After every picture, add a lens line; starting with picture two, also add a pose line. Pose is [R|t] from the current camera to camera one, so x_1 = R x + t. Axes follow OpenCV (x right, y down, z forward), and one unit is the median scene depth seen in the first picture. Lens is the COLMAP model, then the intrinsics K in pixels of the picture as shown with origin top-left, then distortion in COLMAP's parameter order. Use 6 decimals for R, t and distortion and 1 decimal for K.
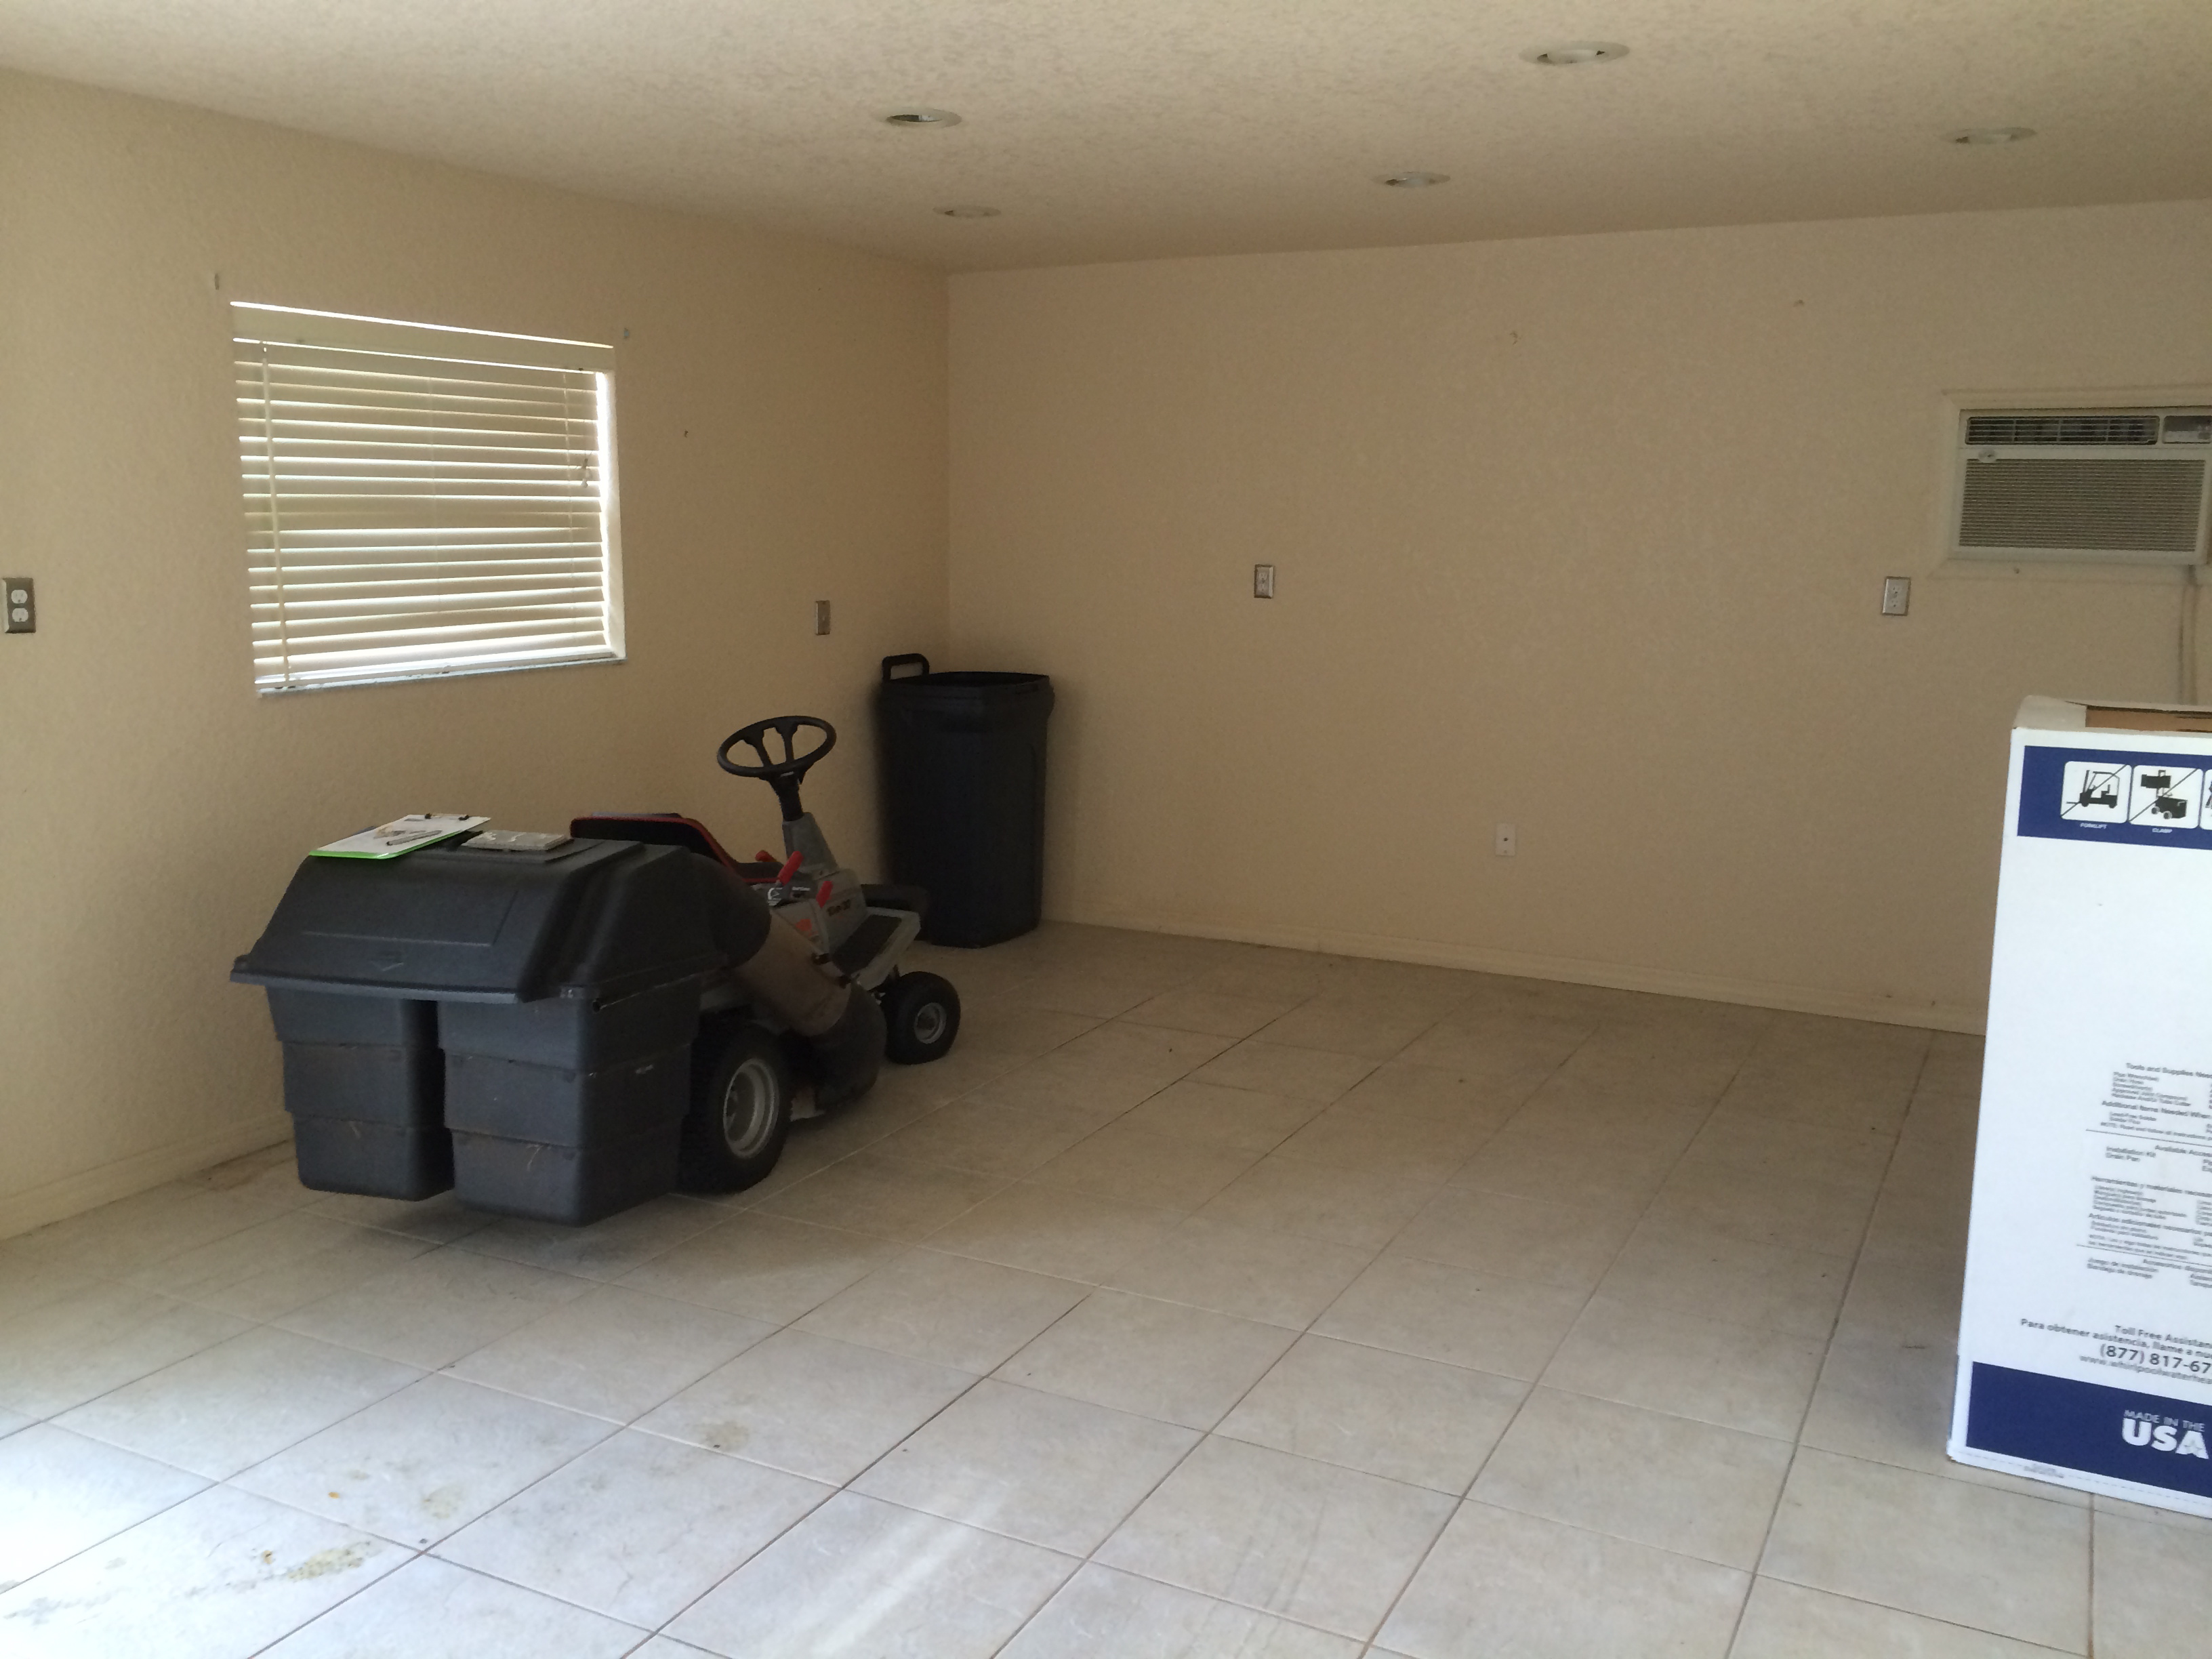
lens RADIAL K [[1886.5, 0, 1104.1], [0, 1886.5, 827.7], [0, 0, 1]] dist [0.056520, -0.069904]
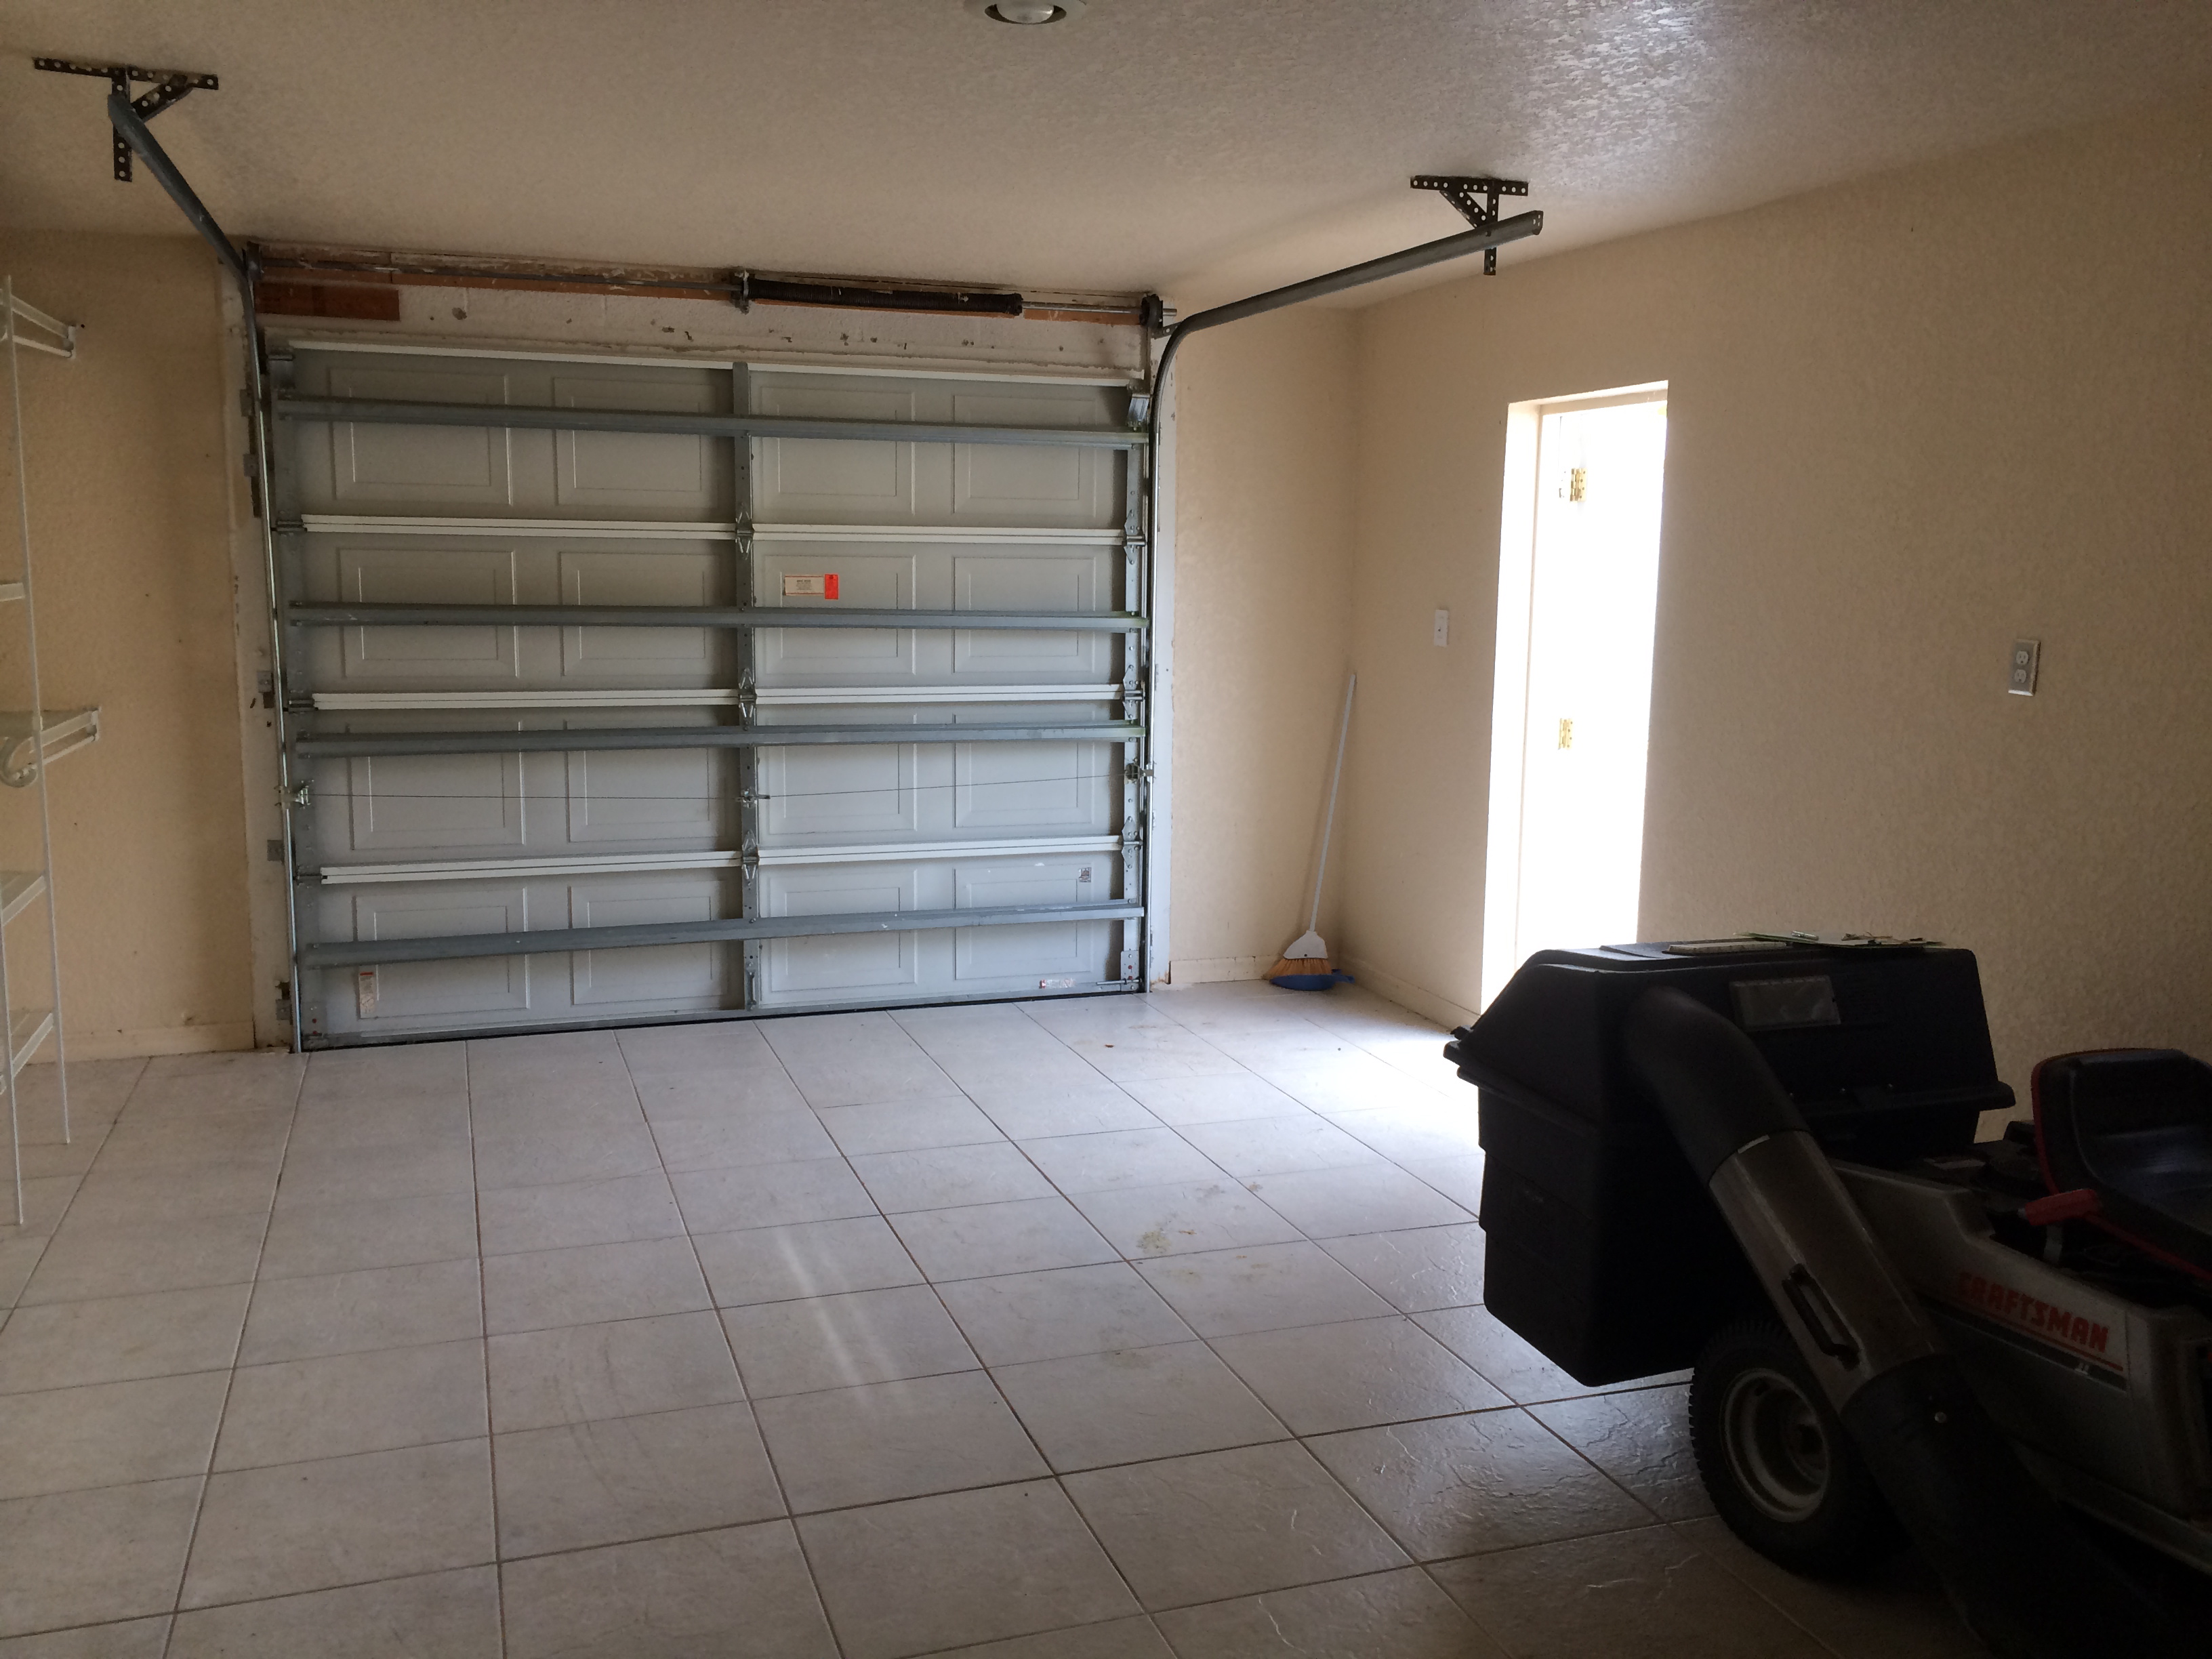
lens RADIAL K [[1886.5, 0, 1104.1], [0, 1886.5, 827.7], [0, 0, 1]] dist [0.056520, -0.069904]
pose [[-0.682897, 0.087486, -0.725258, 0.673060], [-0.142869, 0.957637, 0.250041, -0.297096], [0.716408, 0.274369, -0.641468, 1.811692]]
